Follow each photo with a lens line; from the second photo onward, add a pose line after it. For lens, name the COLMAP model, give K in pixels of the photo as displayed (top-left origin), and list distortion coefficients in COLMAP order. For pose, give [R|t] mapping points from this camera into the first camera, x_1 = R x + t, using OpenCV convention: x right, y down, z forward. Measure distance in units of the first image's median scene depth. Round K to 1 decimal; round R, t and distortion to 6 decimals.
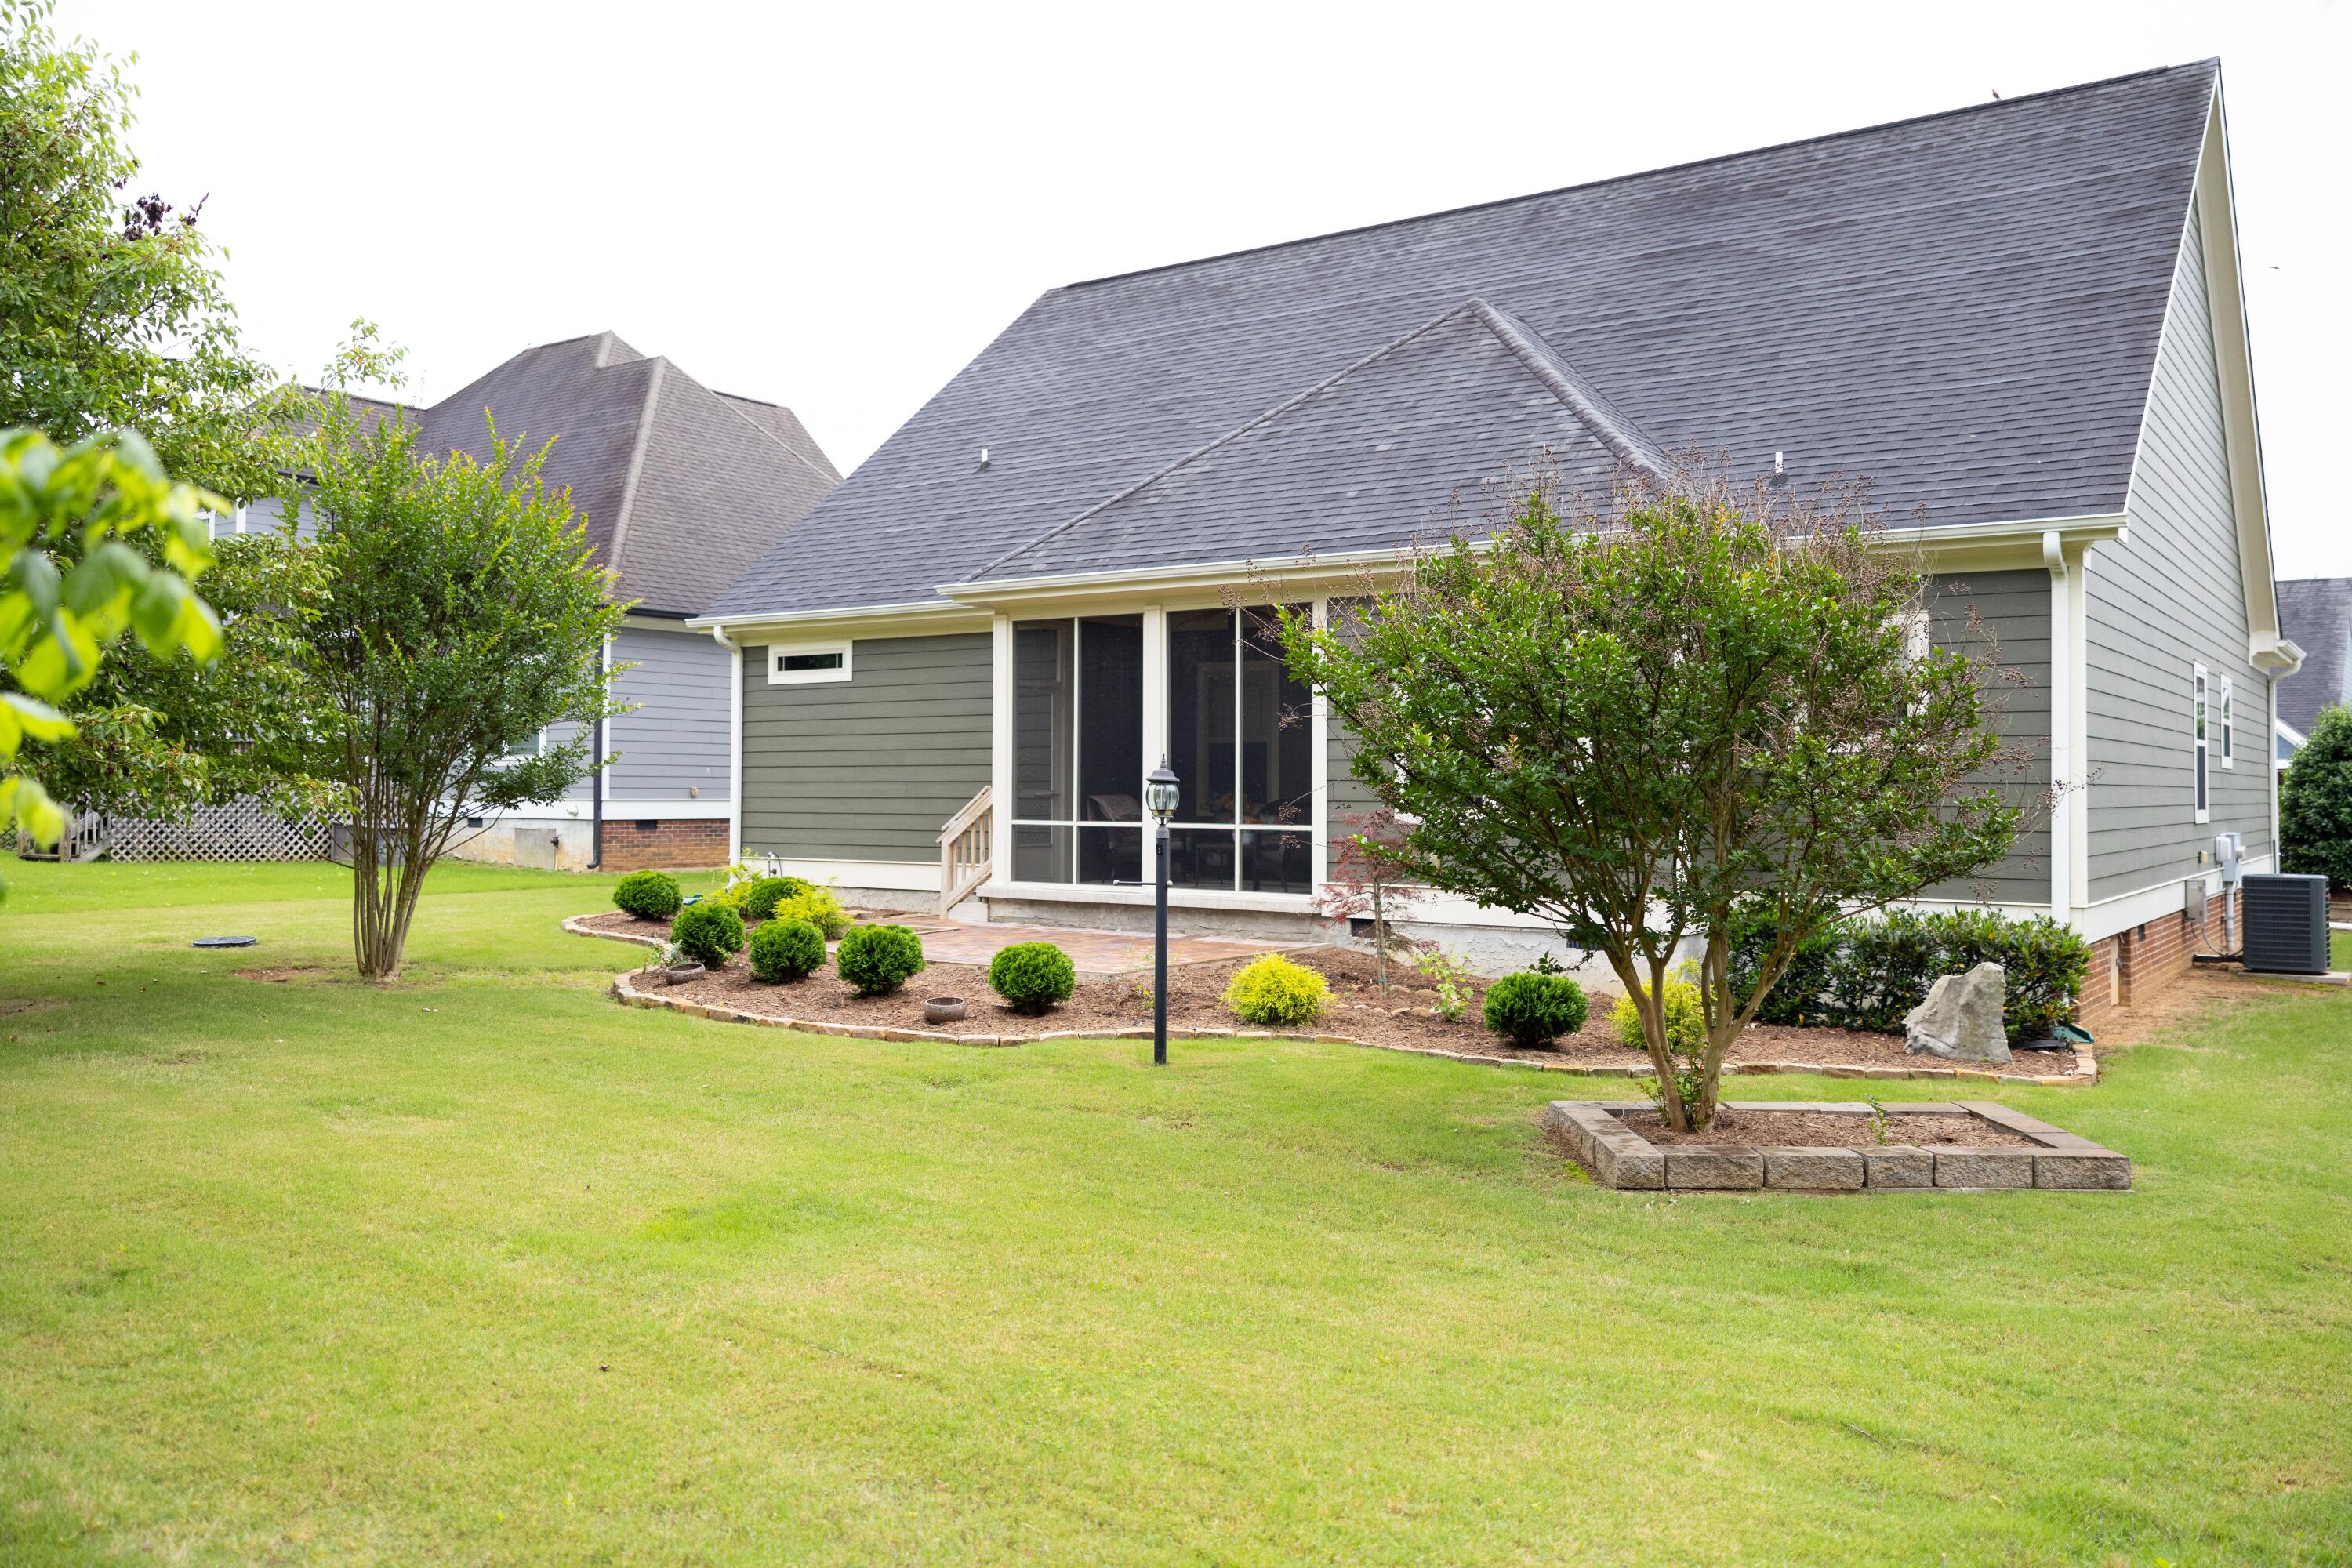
lens RADIAL K [[1860.3, 0, 1195.8], [0, 1860.3, 771.2], [0, 0, 1]] dist [0.025623, -0.007403]
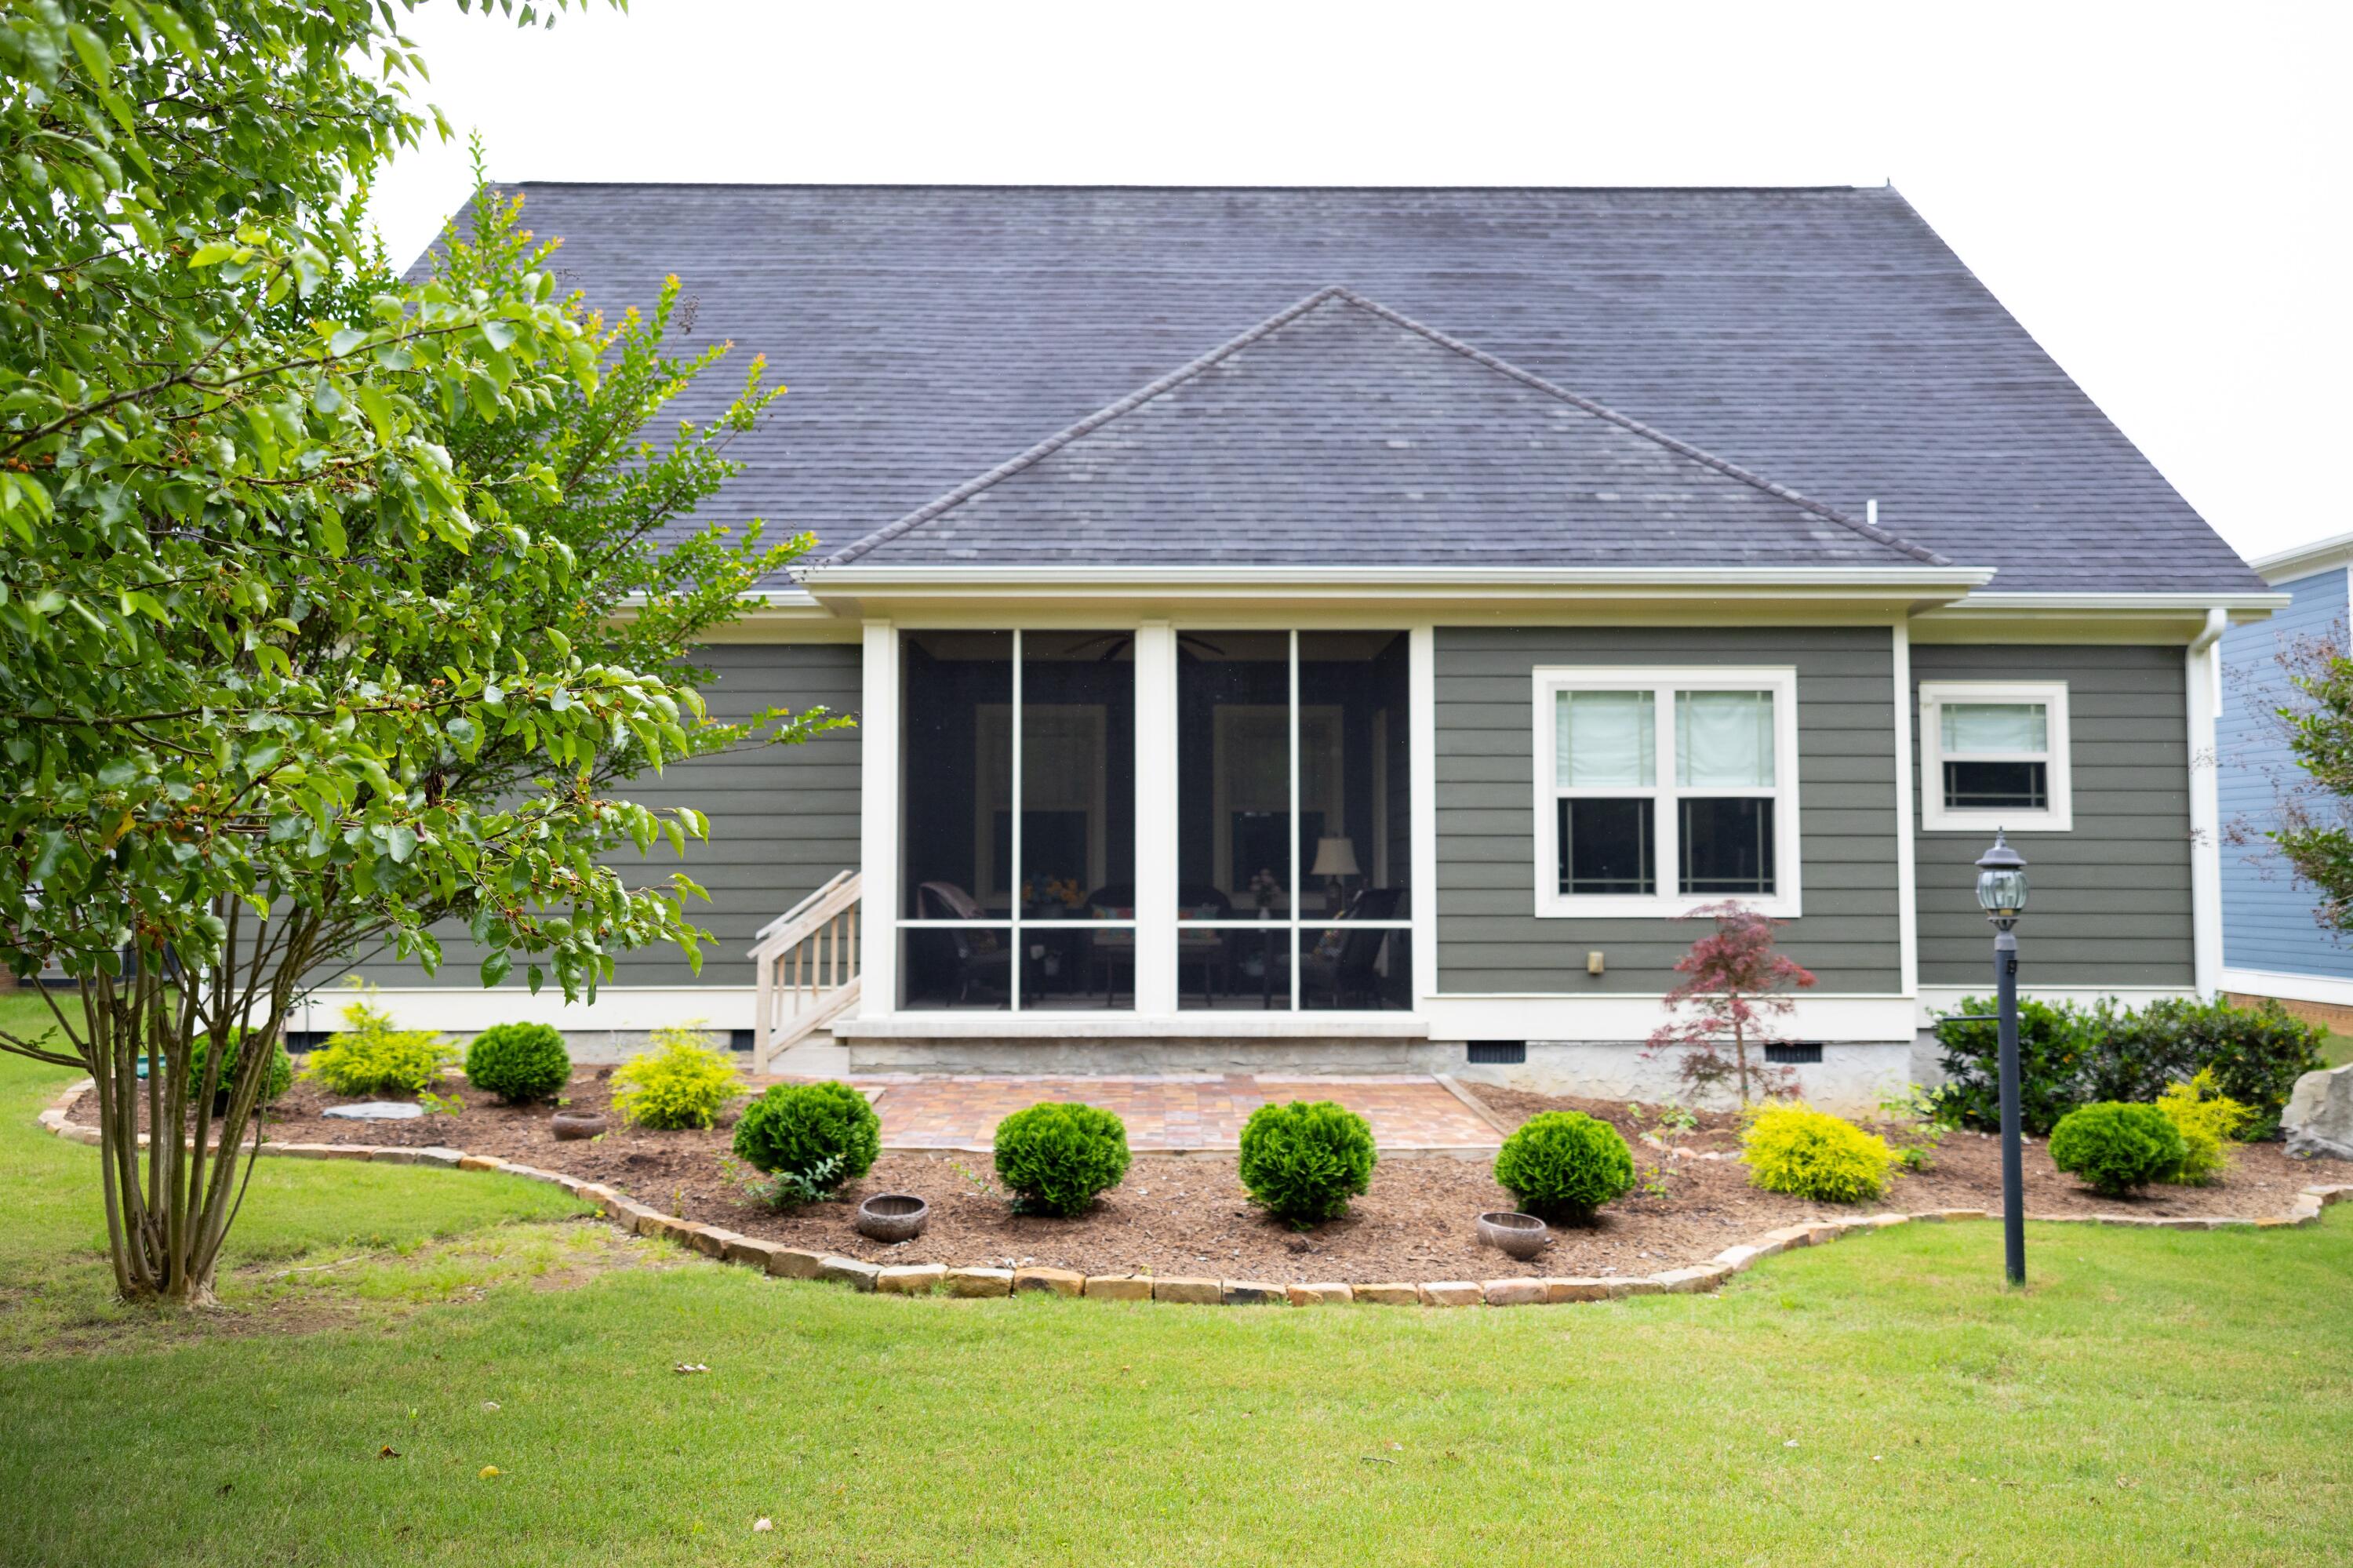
lens RADIAL K [[1861.2, 0, 1169.6], [0, 1861.2, 784.1], [0, 0, 1]] dist [0.025623, -0.007403]
pose [[0.811617, 0.022208, 0.583767, -0.417011], [-0.001473, 0.999352, -0.035970, 0.000647], [-0.584188, 0.028334, 0.811124, 0.389782]]
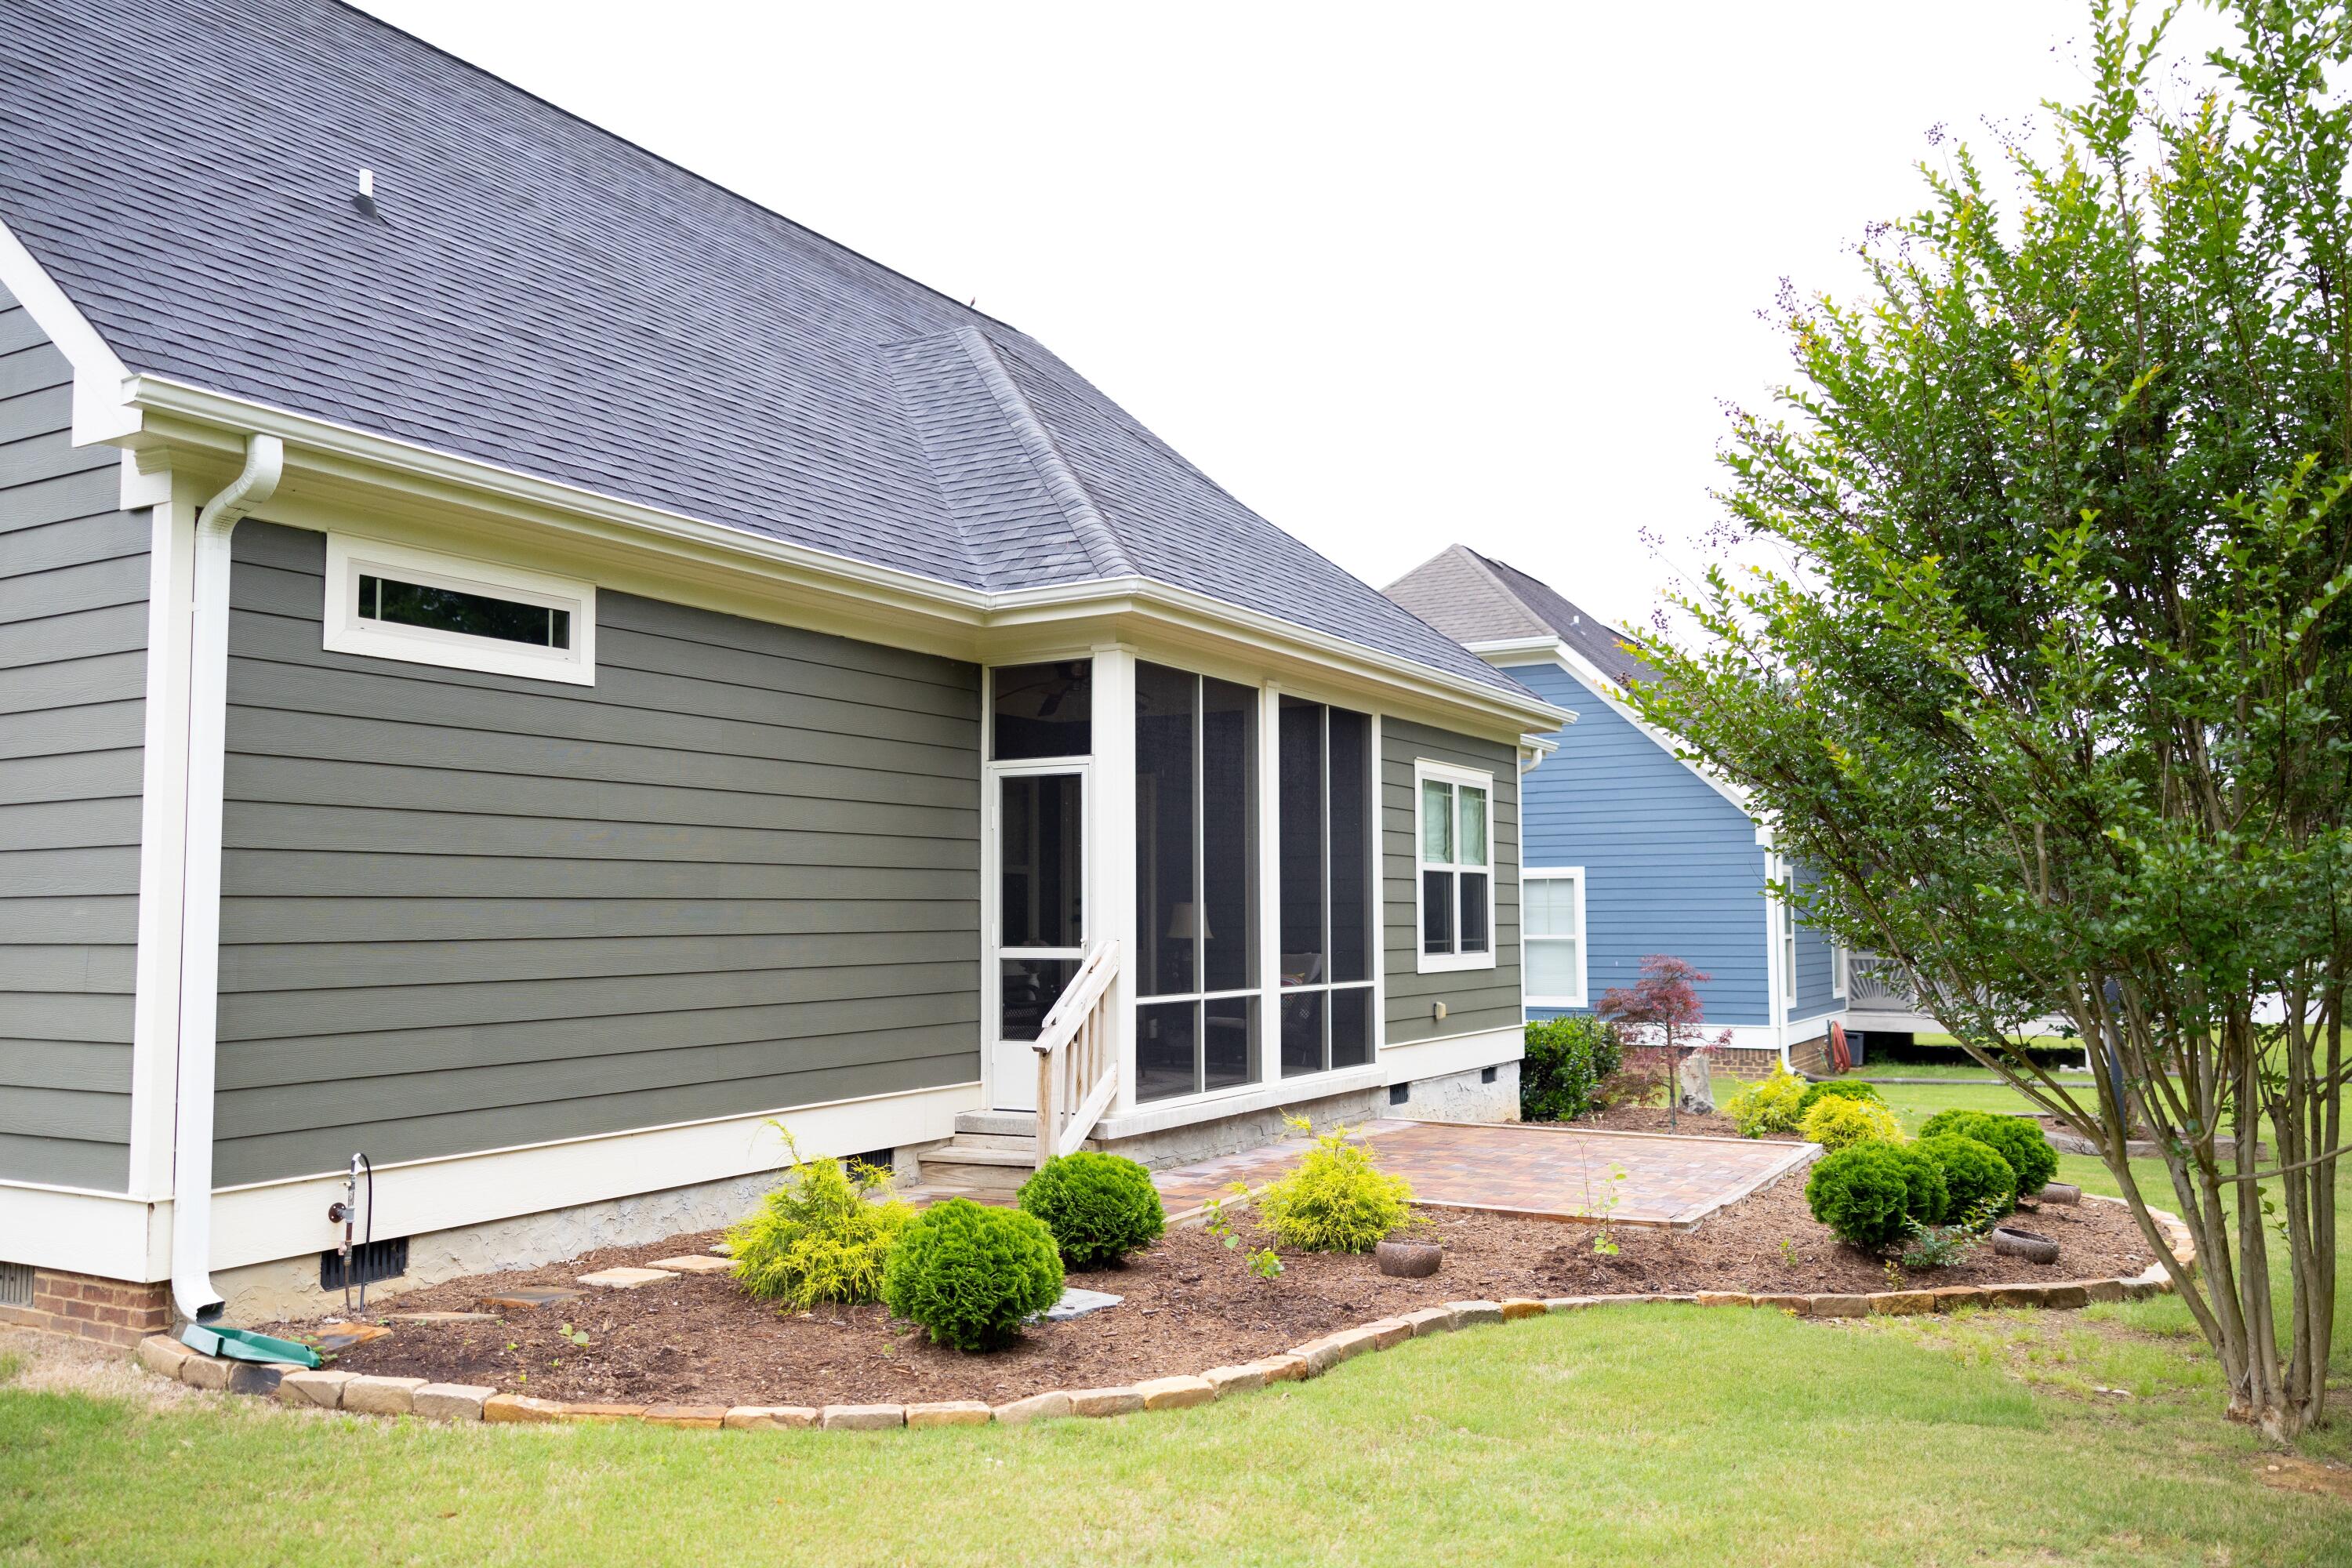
lens RADIAL K [[1860.3, 0, 1188.2], [0, 1860.3, 798.7], [0, 0, 1]] dist [0.025623, -0.007403]
pose [[-0.107581, 0.062084, 0.992256, -0.685611], [-0.004249, 0.998011, -0.062905, 0.000719], [-0.994187, -0.010984, -0.107103, 1.049588]]
